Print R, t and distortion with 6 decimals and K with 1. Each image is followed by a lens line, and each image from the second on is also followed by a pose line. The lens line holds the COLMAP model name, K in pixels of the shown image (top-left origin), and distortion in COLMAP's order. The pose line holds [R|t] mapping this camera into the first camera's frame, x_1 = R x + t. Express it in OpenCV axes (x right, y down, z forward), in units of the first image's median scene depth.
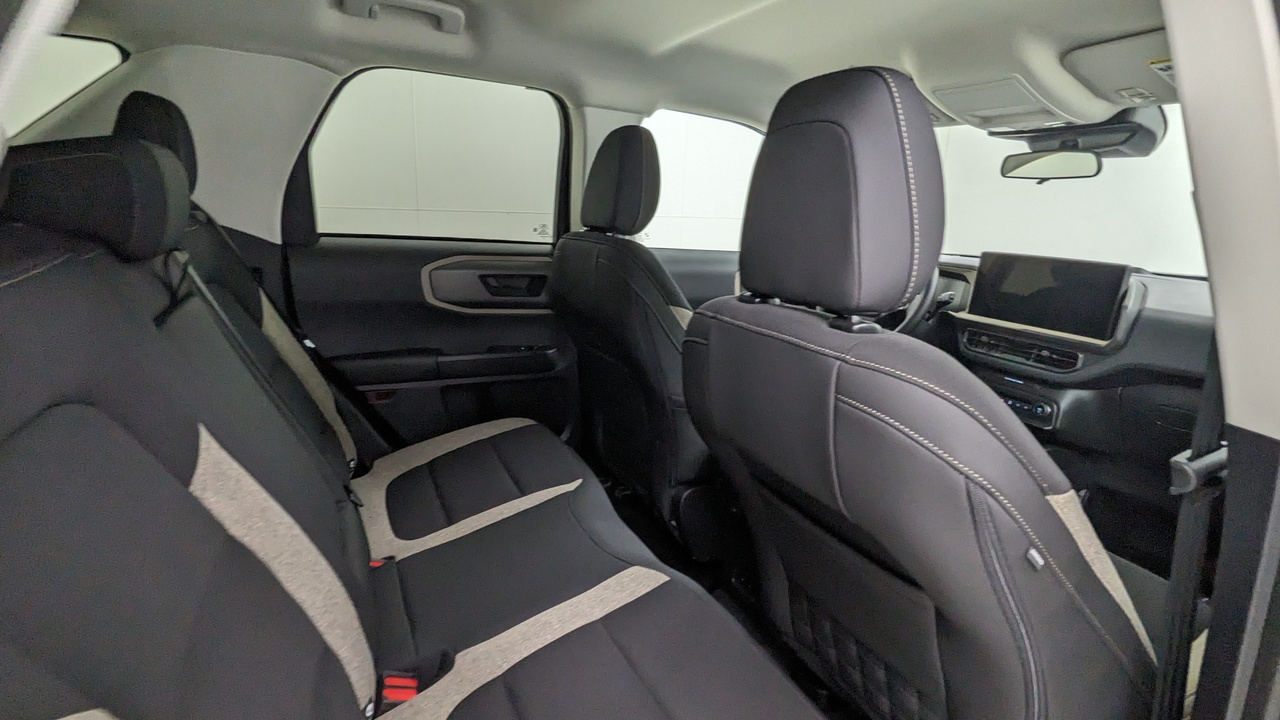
lens RADIAL K [[633.1, 0, 642.9], [0, 633.1, 355.3], [0, 0, 1]] dist [0.014398, -0.002475]
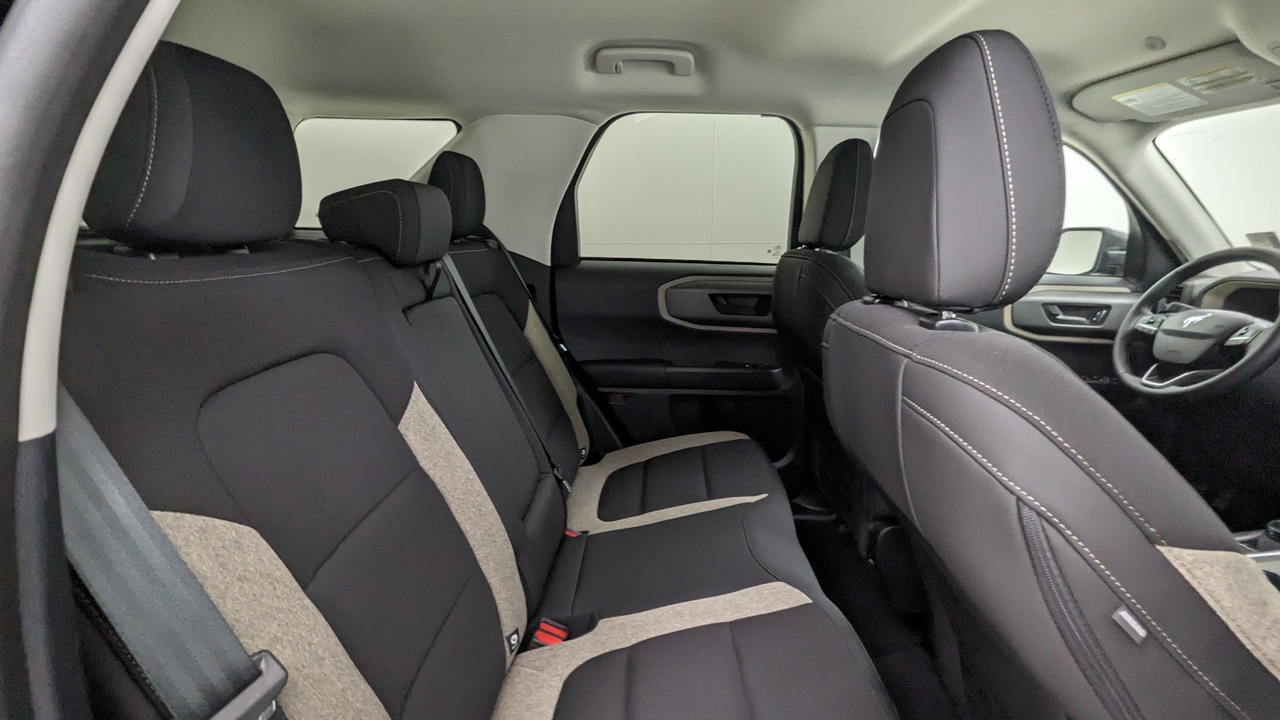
lens RADIAL K [[633.1, 0, 640.8], [0, 633.1, 355.5], [0, 0, 1]] dist [0.014398, -0.002475]
pose [[0.880925, 0.054300, -0.470130, 0.198592], [-0.080828, 0.996063, -0.036411, 0.033523], [0.466301, 0.070075, 0.881846, 0.016237]]
